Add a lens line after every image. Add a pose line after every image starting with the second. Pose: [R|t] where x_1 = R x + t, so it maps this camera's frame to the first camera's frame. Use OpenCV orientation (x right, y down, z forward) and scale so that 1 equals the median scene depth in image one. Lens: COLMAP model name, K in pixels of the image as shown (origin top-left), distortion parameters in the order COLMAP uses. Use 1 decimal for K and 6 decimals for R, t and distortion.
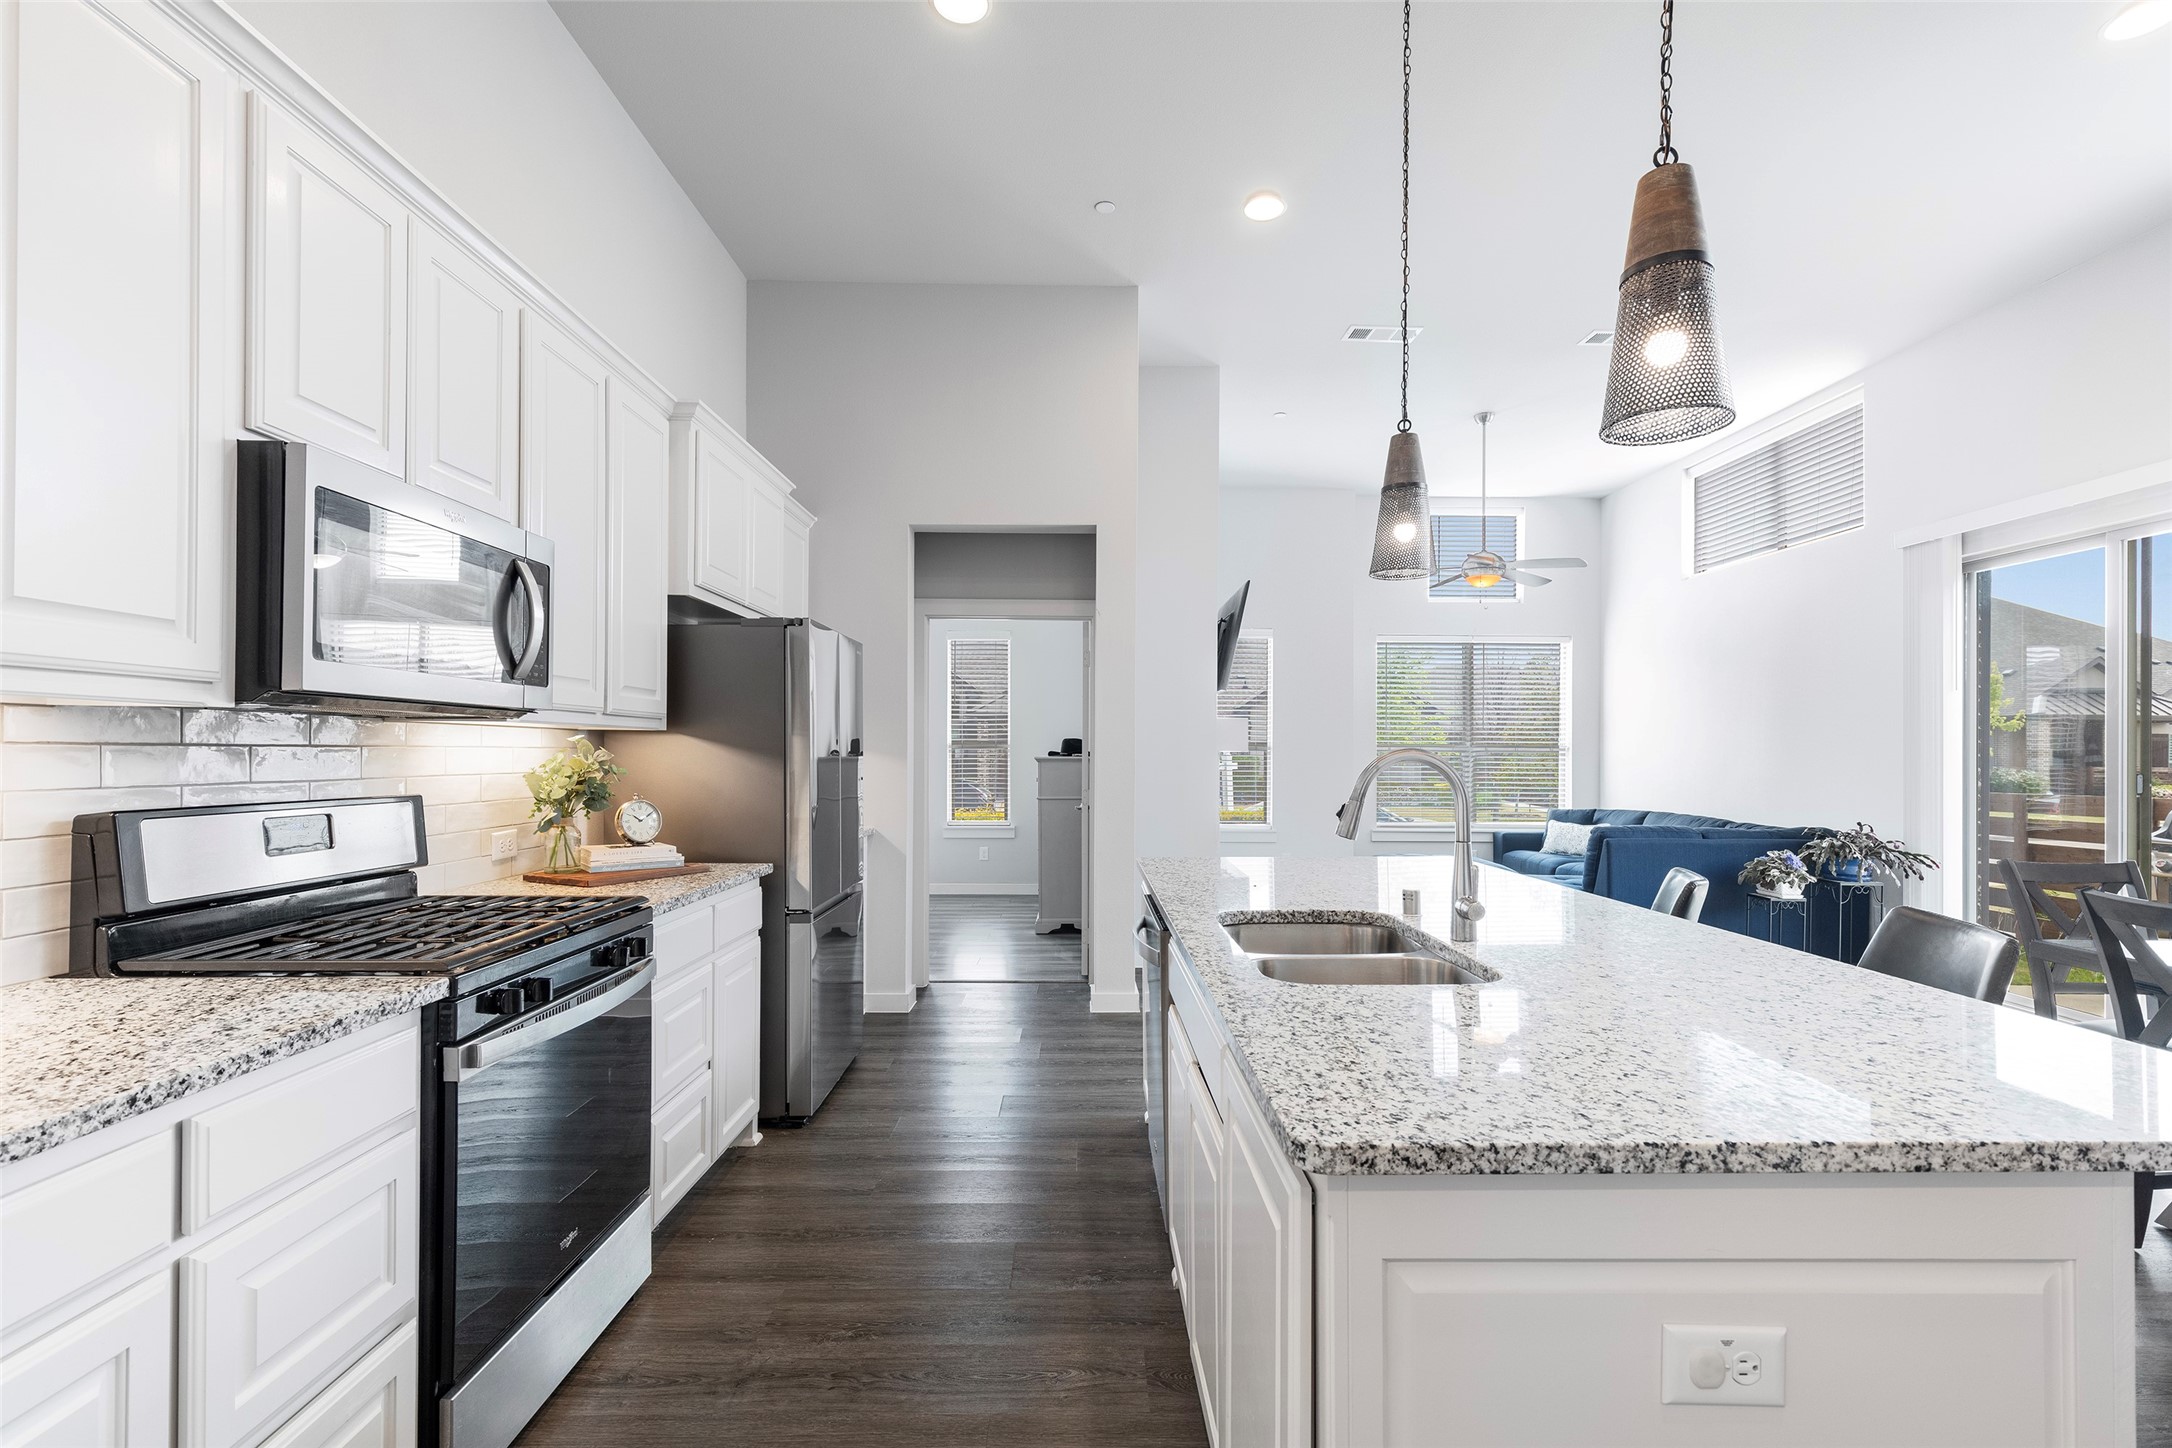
lens RADIAL K [[979.2, 0, 1087.7], [0, 979.2, 749.8], [0, 0, 1]] dist [0.014252, 0.000115]
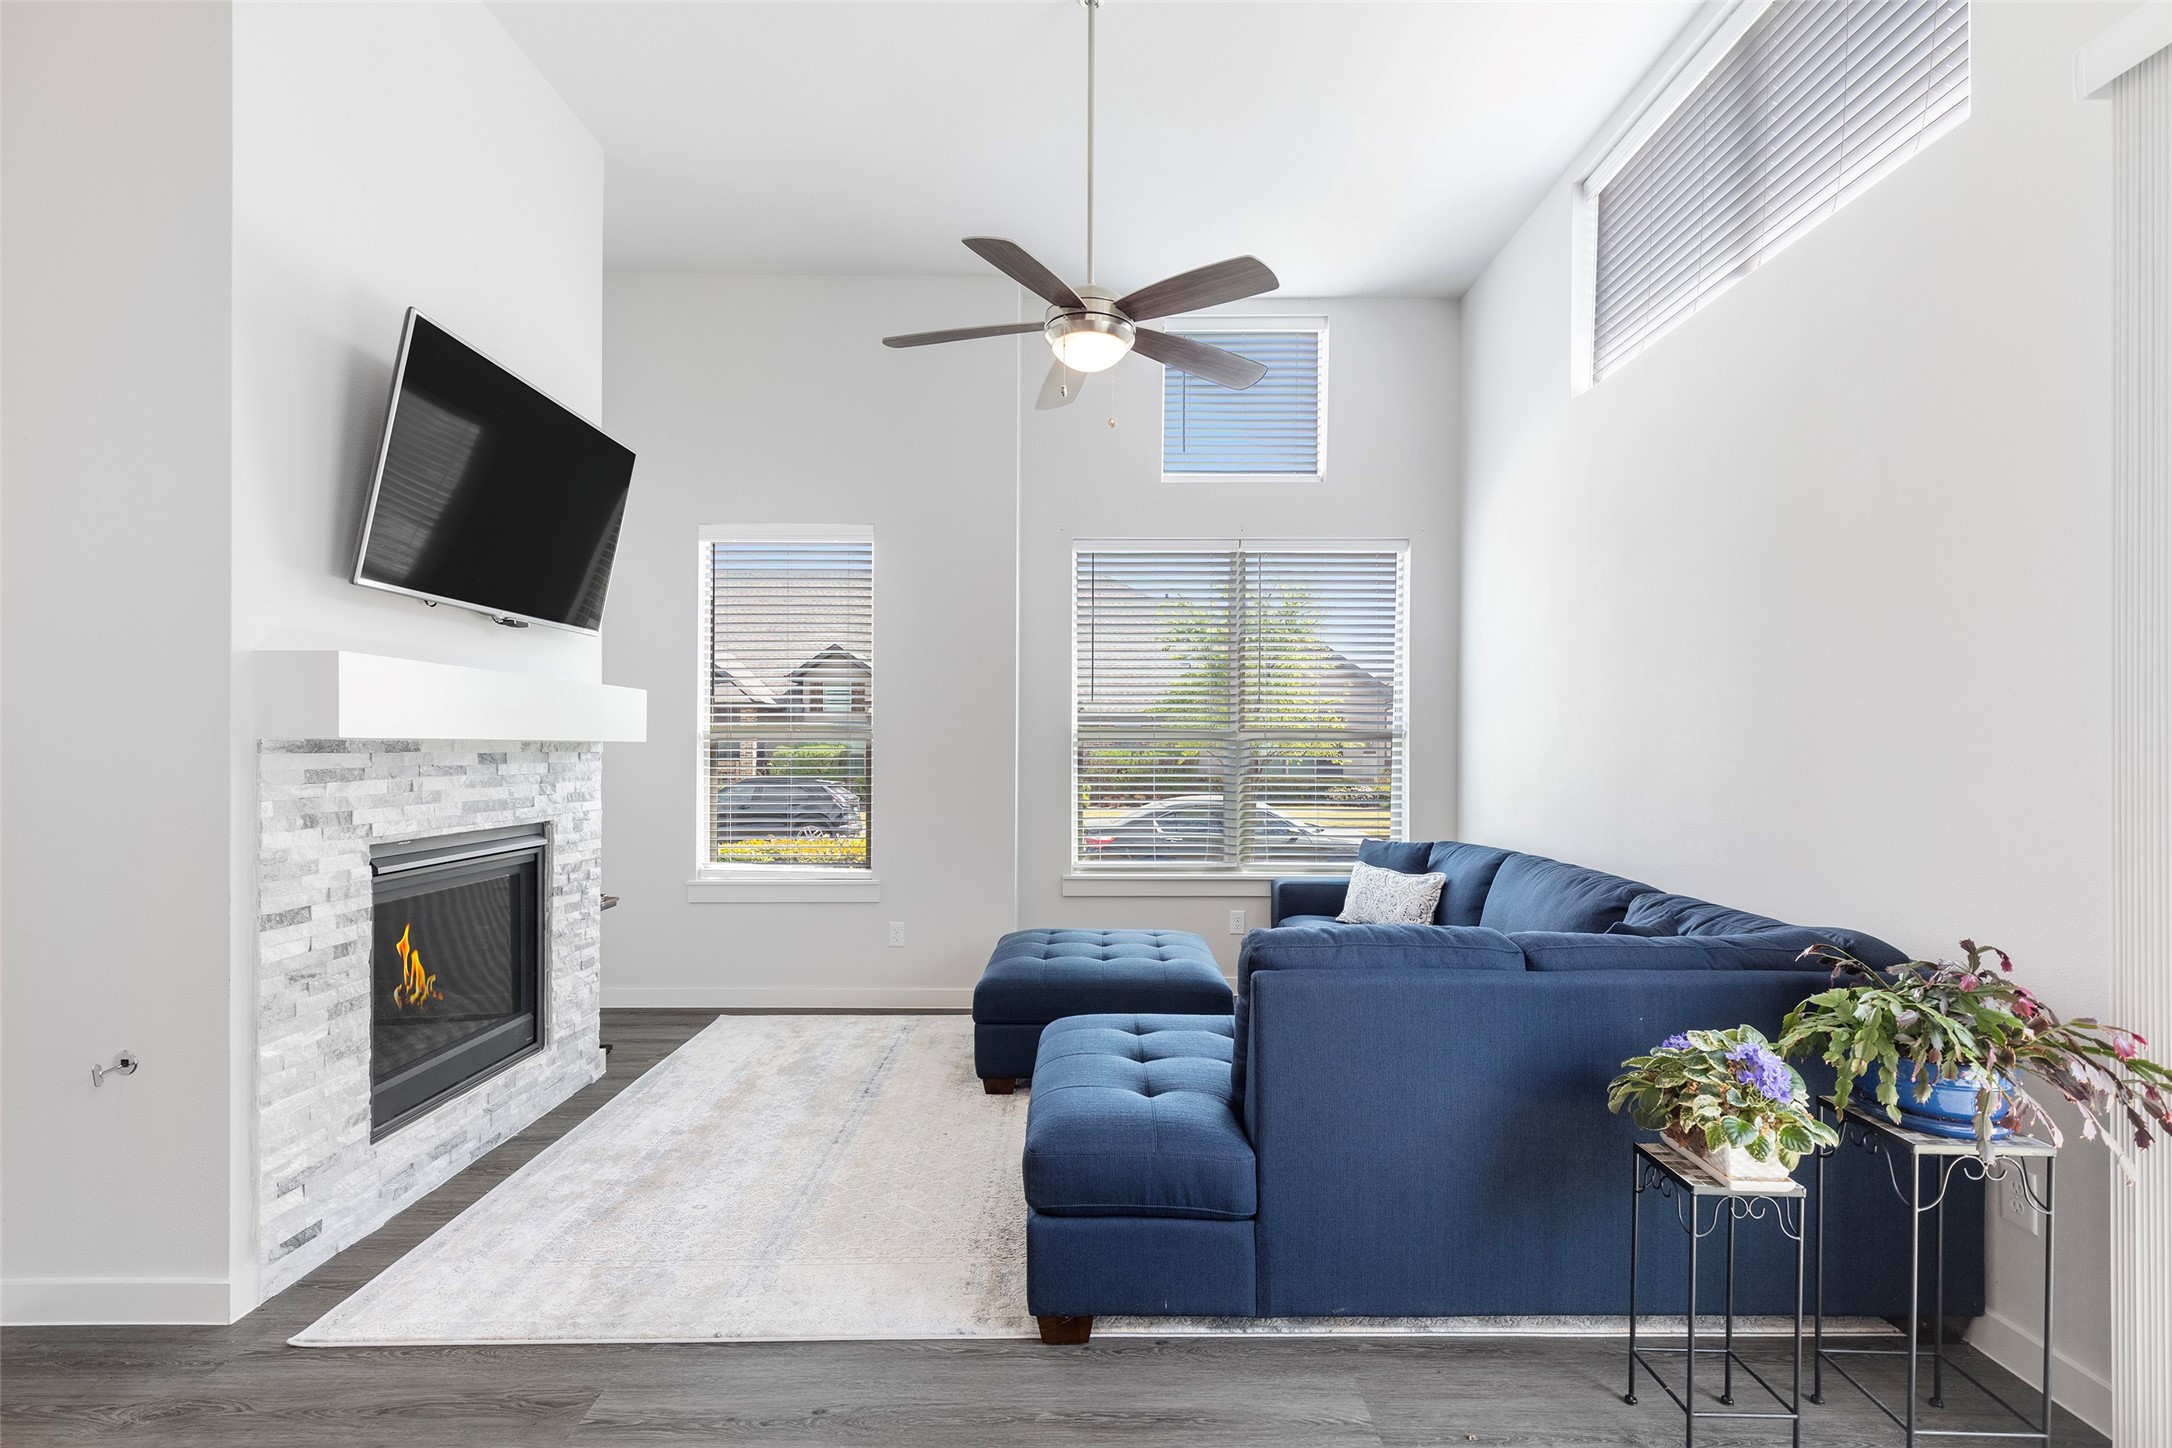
lens RADIAL K [[979.2, 0, 1087.7], [0, 979.2, 749.8], [0, 0, 1]] dist [0.014252, 0.000115]
pose [[0.999906, -0.004929, -0.012776, 0.505757], [0.005016, 0.999964, 0.006818, 0.005563], [0.012742, -0.006881, 0.999895, 0.685086]]
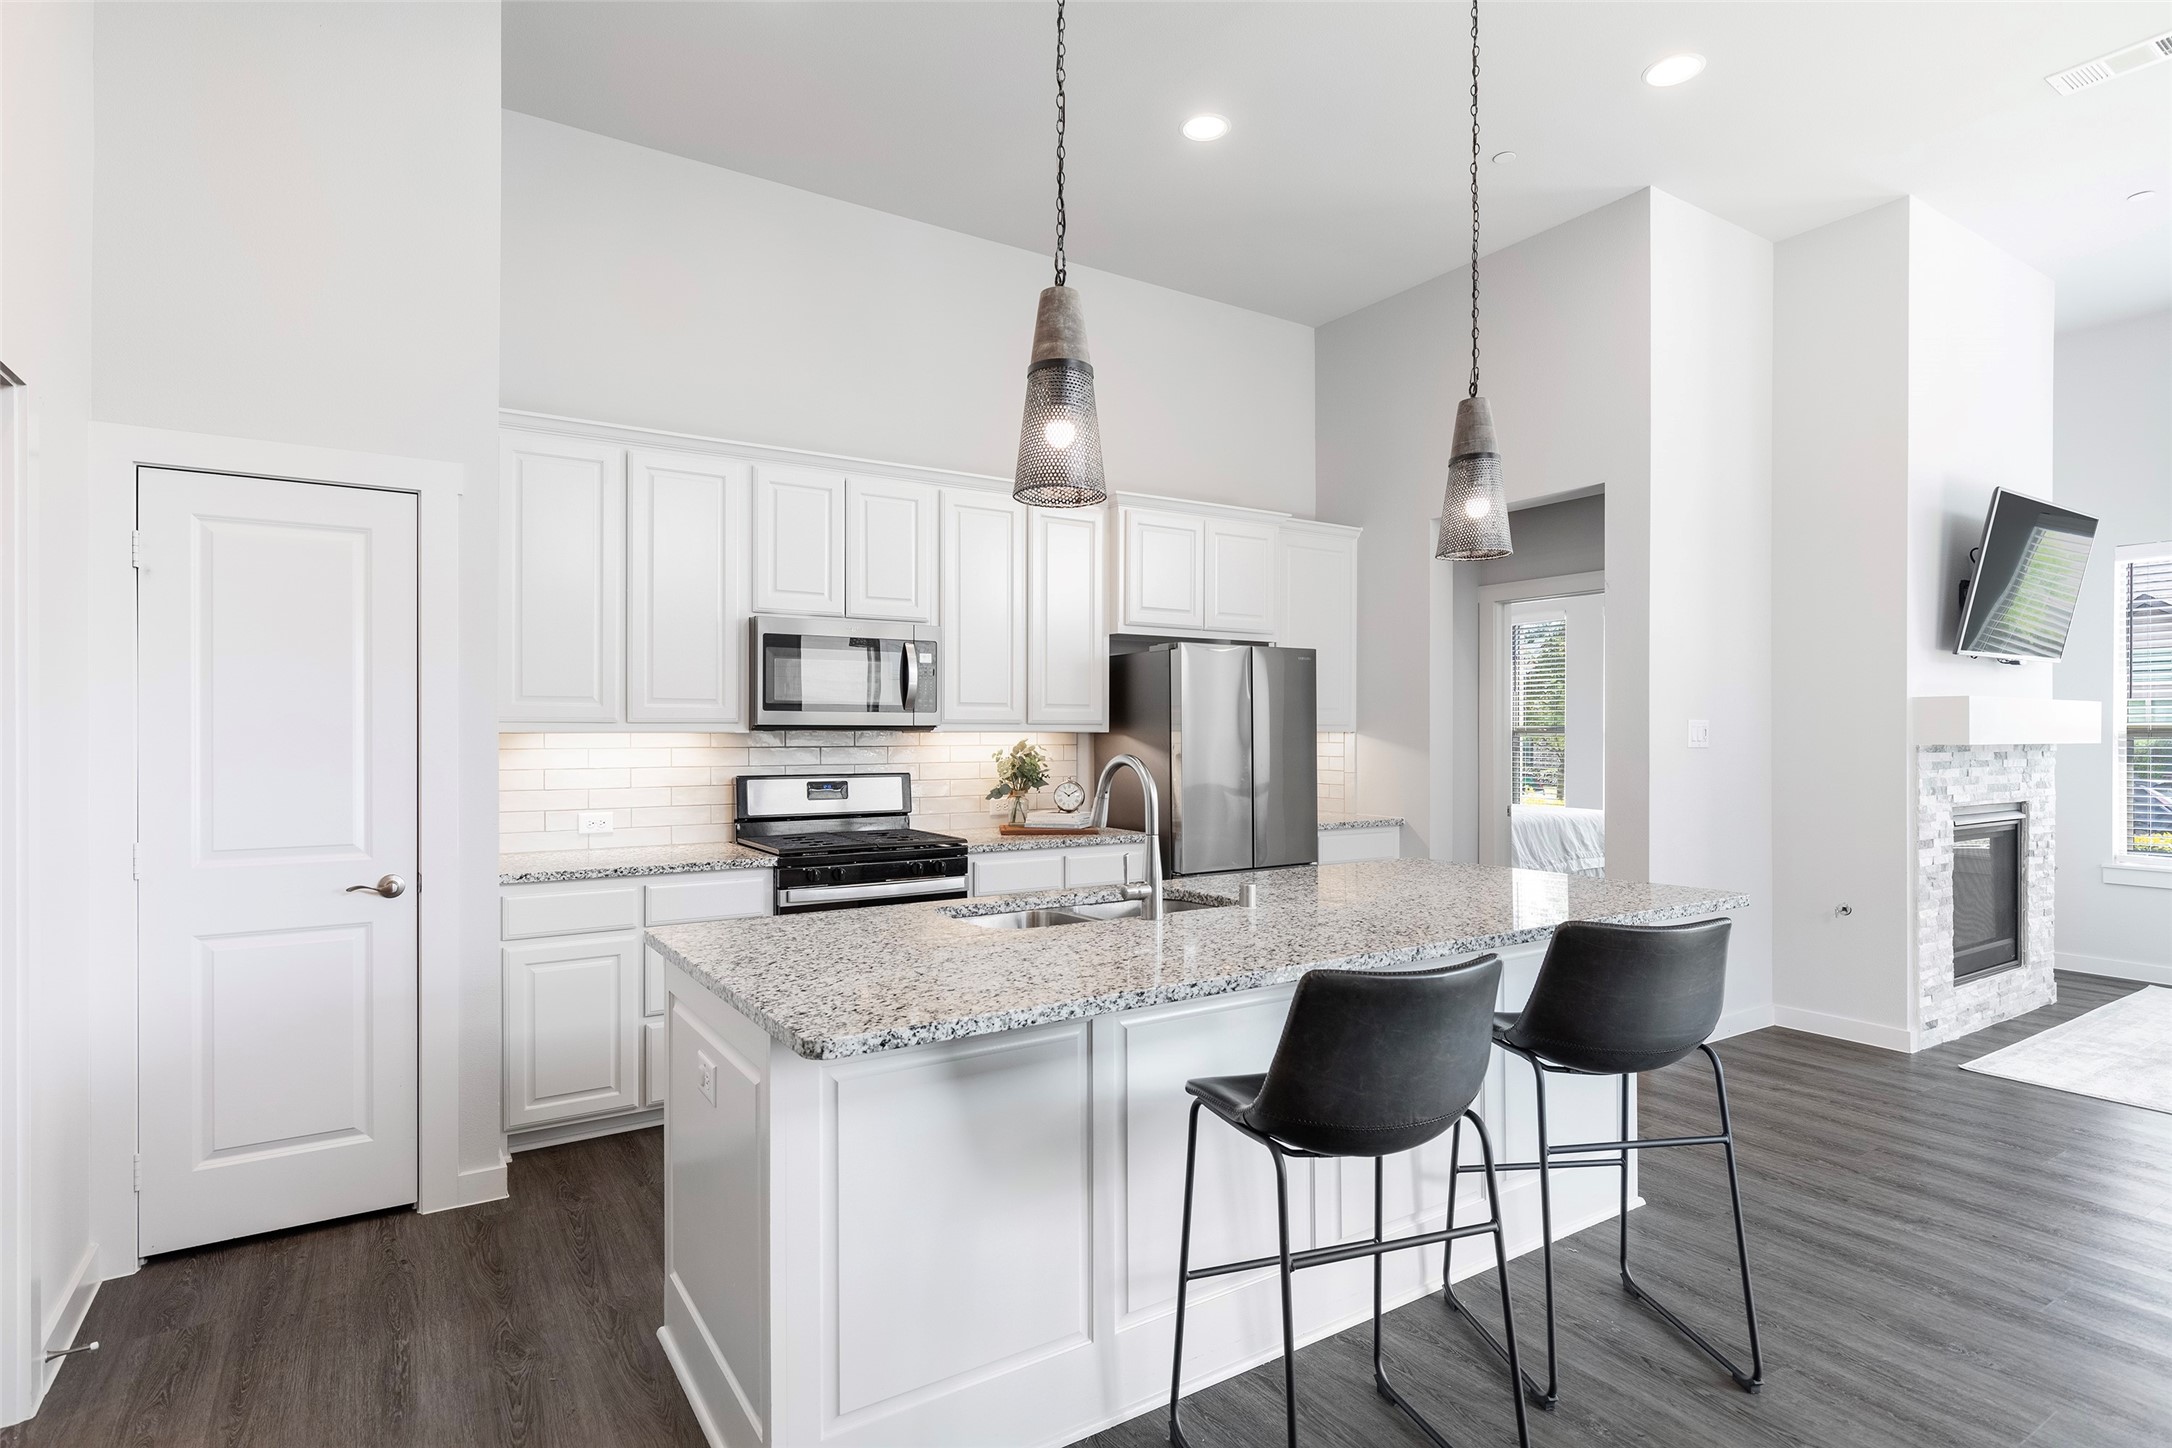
lens RADIAL K [[1096.1, 0, 1083.7], [0, 1096.1, 732.7], [0, 0, 1]] dist [-0.002850, 0.000128]
pose [[0.529529, -0.005998, -0.848271, 0.530150], [0.006304, 0.999975, -0.003136, -0.008905], [0.848268, -0.003687, 0.529554, 0.091131]]
